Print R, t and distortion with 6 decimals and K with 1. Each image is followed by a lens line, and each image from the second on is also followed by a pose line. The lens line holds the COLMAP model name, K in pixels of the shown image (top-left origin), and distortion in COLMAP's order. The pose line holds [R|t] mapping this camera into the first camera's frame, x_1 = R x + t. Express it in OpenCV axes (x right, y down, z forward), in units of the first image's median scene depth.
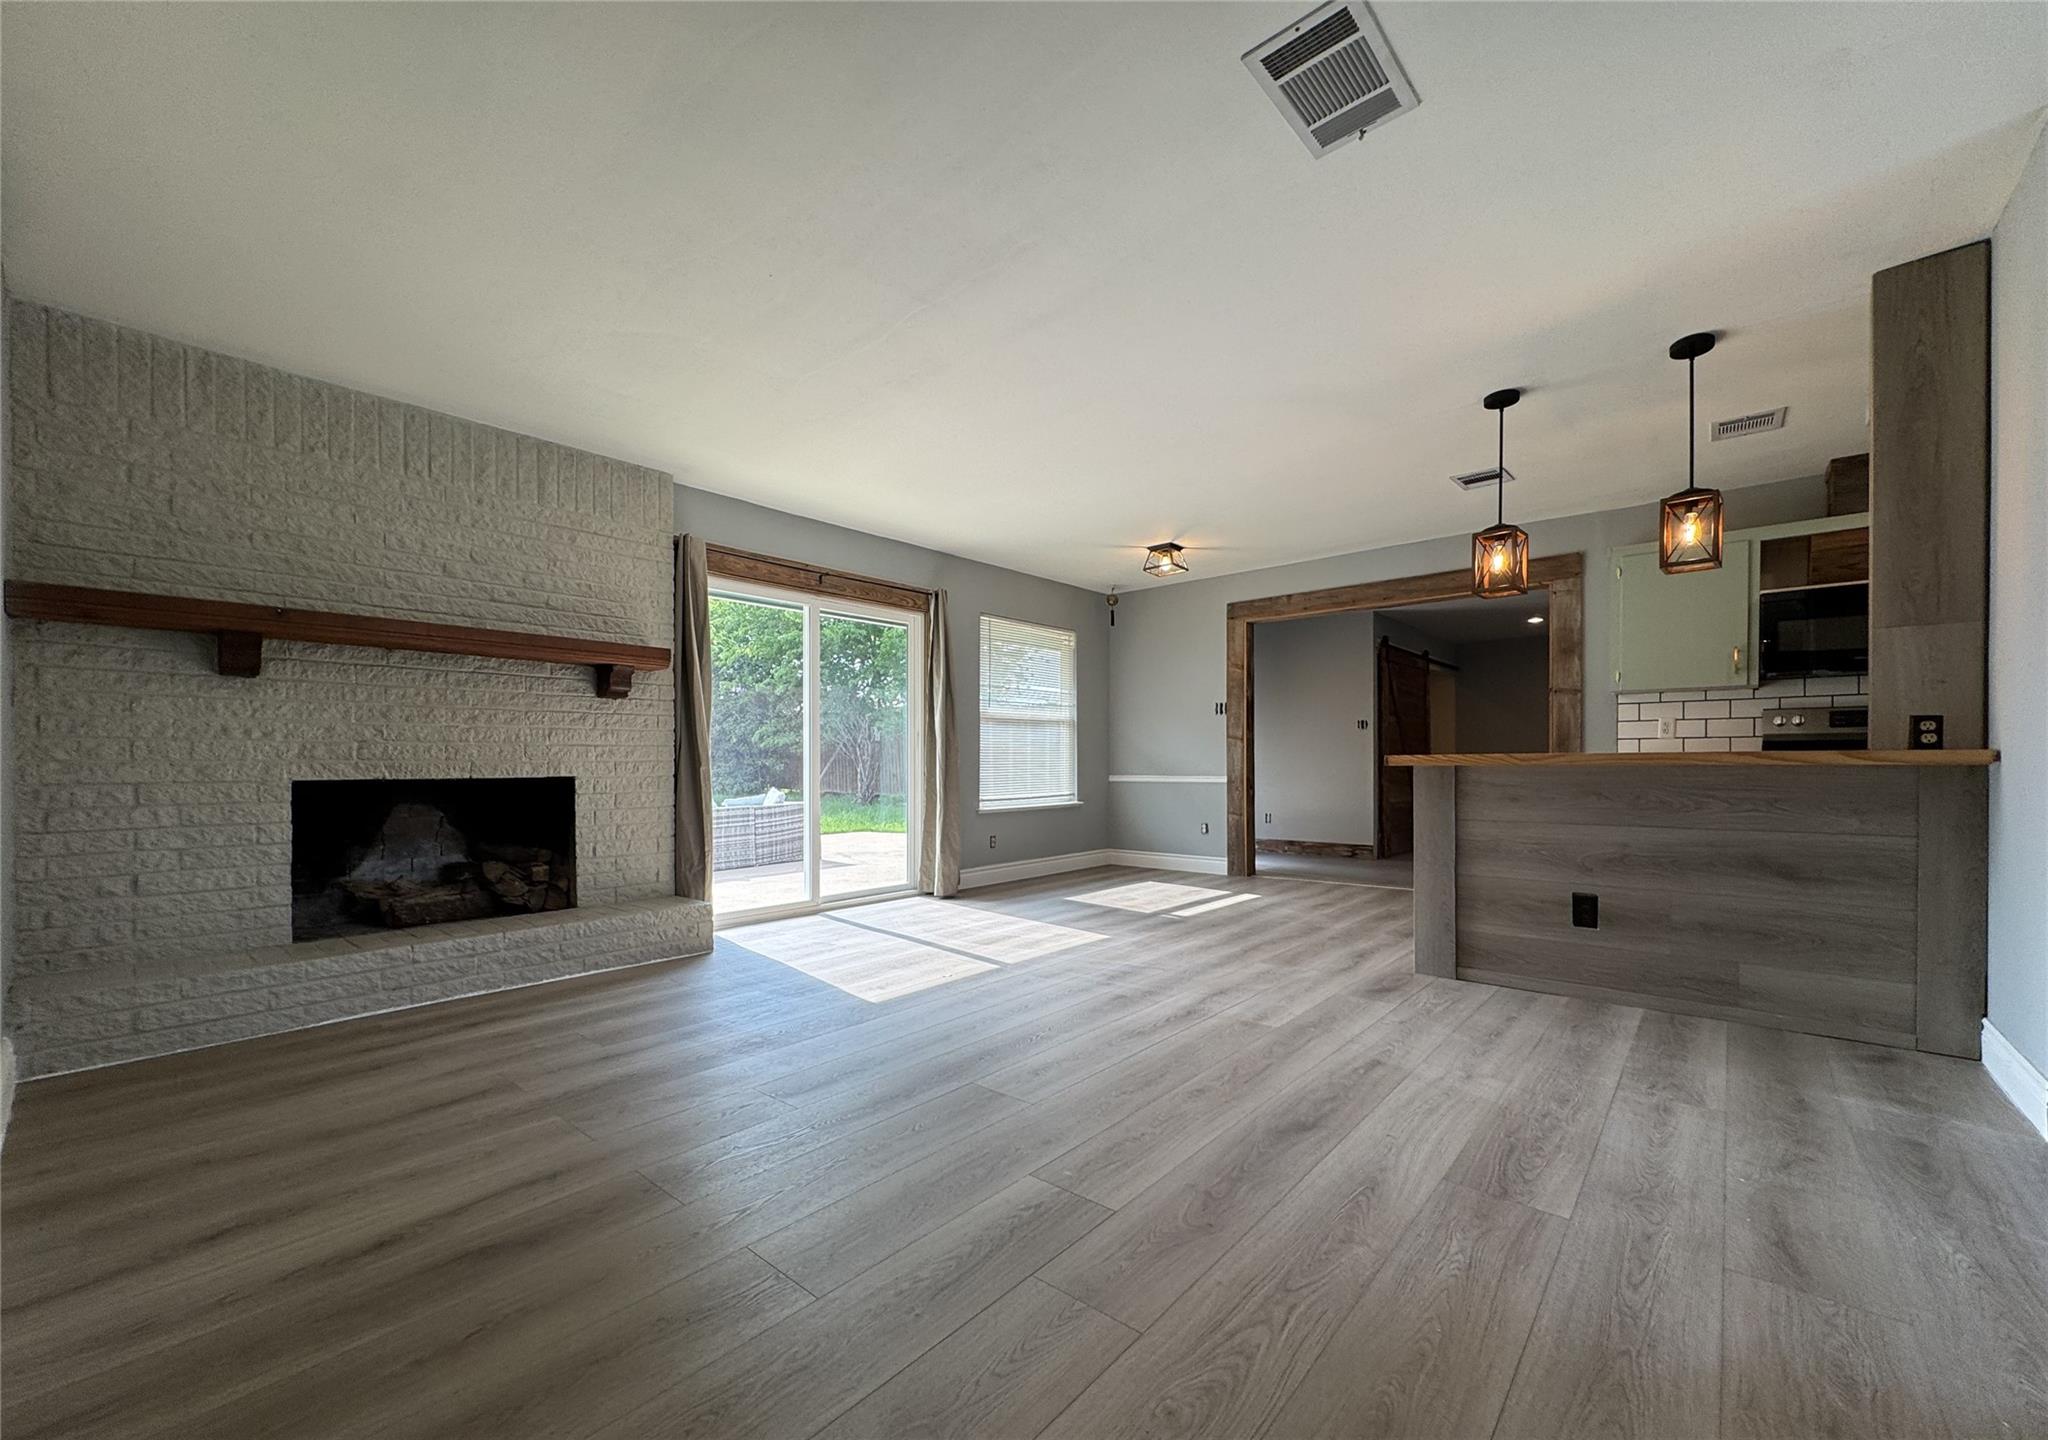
lens RADIAL K [[819.1, 0, 1020.8], [0, 819.1, 767.0], [0, 0, 1]] dist [0.005750, -0.000841]
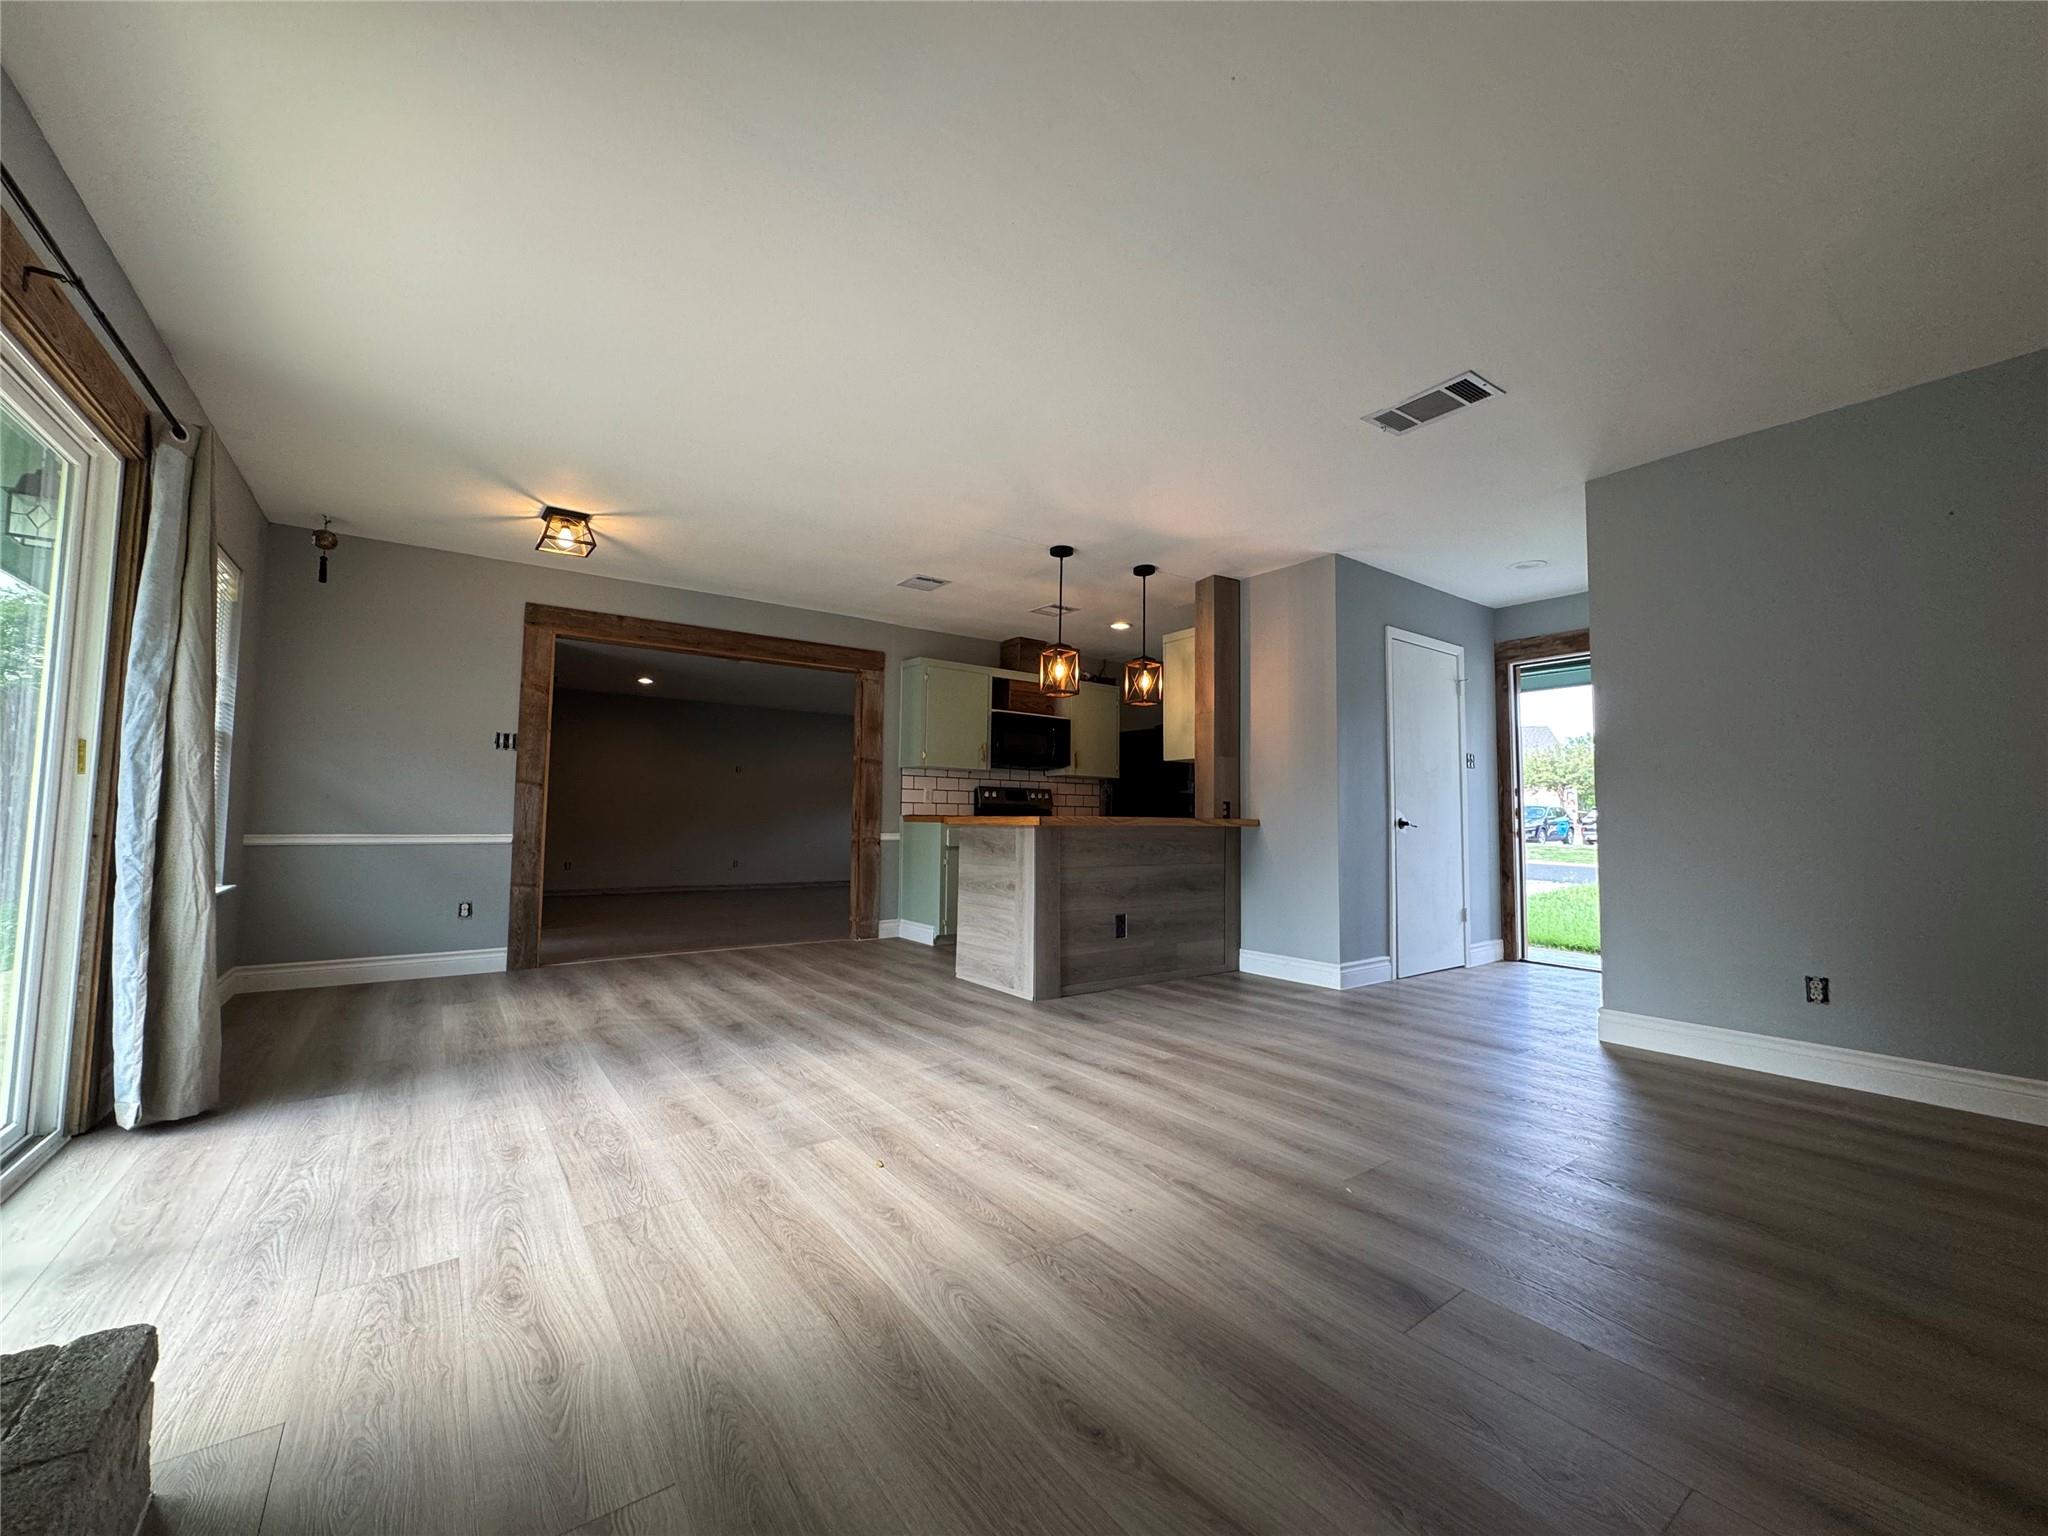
lens RADIAL K [[819.0, 0, 1019.9], [0, 819.0, 765.1], [0, 0, 1]] dist [-0.002712, 0.001692]
pose [[0.227683, 0.071351, 0.971118, -0.669305], [-0.008686, 0.997421, -0.071247, -0.003344], [-0.973697, 0.007786, 0.227716, 0.727606]]
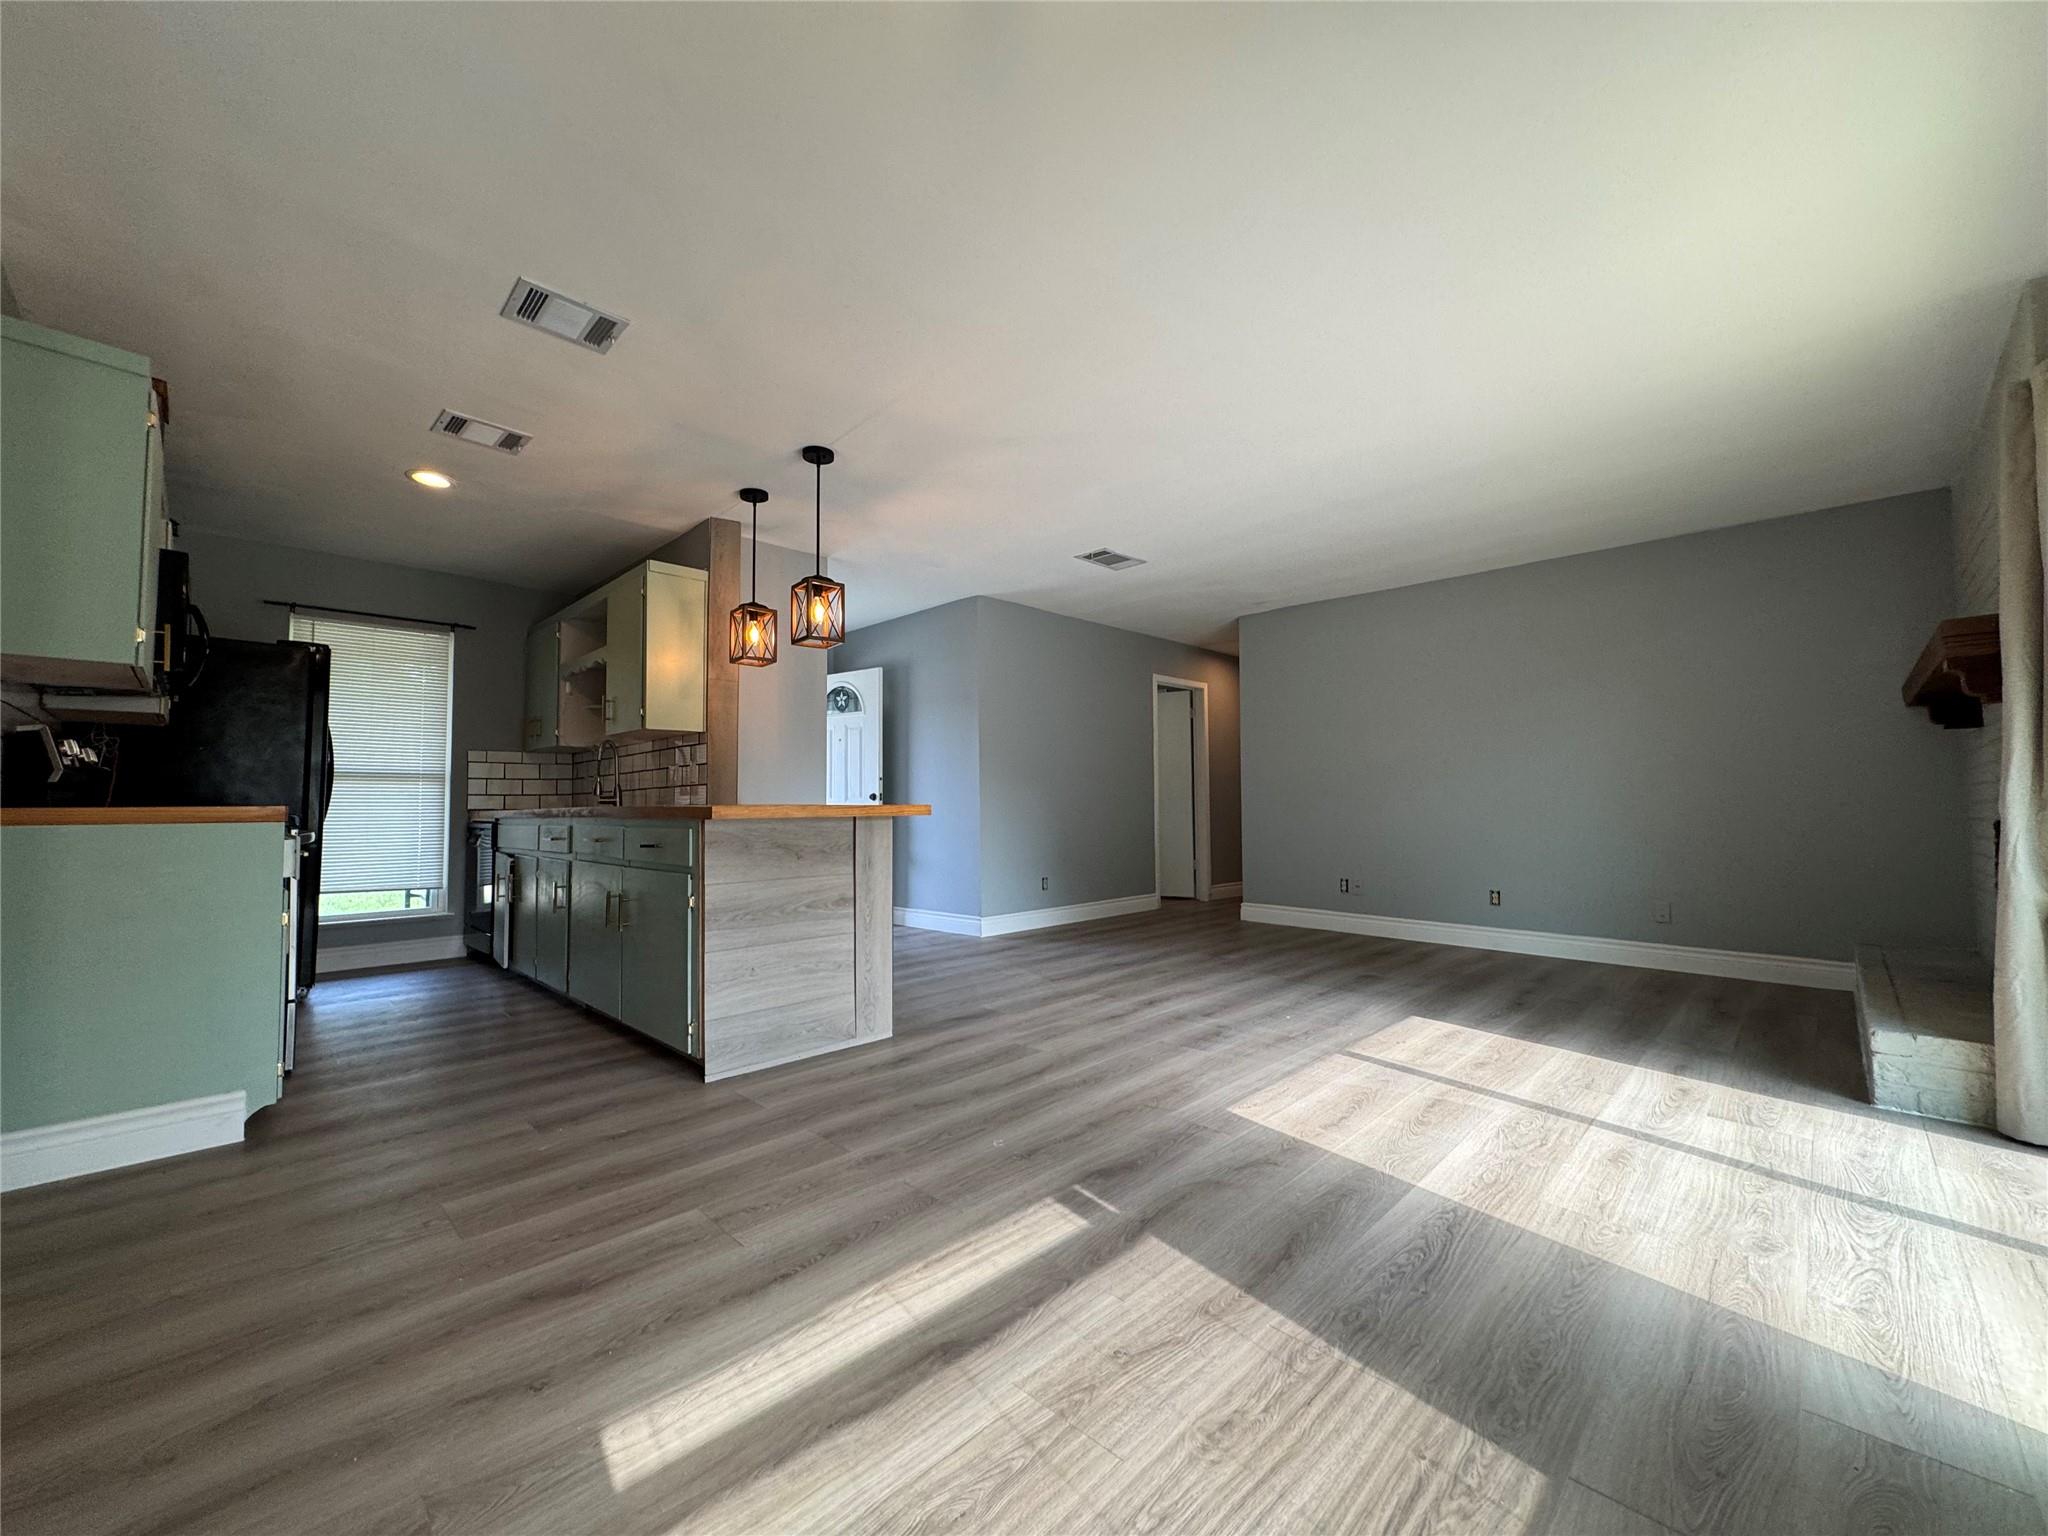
lens RADIAL K [[819.0, 0, 1024.0], [0, 819.0, 765.7], [0, 0, 1]] dist [-0.002712, 0.001692]
pose [[-0.998117, 0.012069, 0.060136, 0.262128], [0.009284, 0.998881, -0.046376, -0.012988], [-0.060628, -0.045730, -0.997112, 1.882961]]
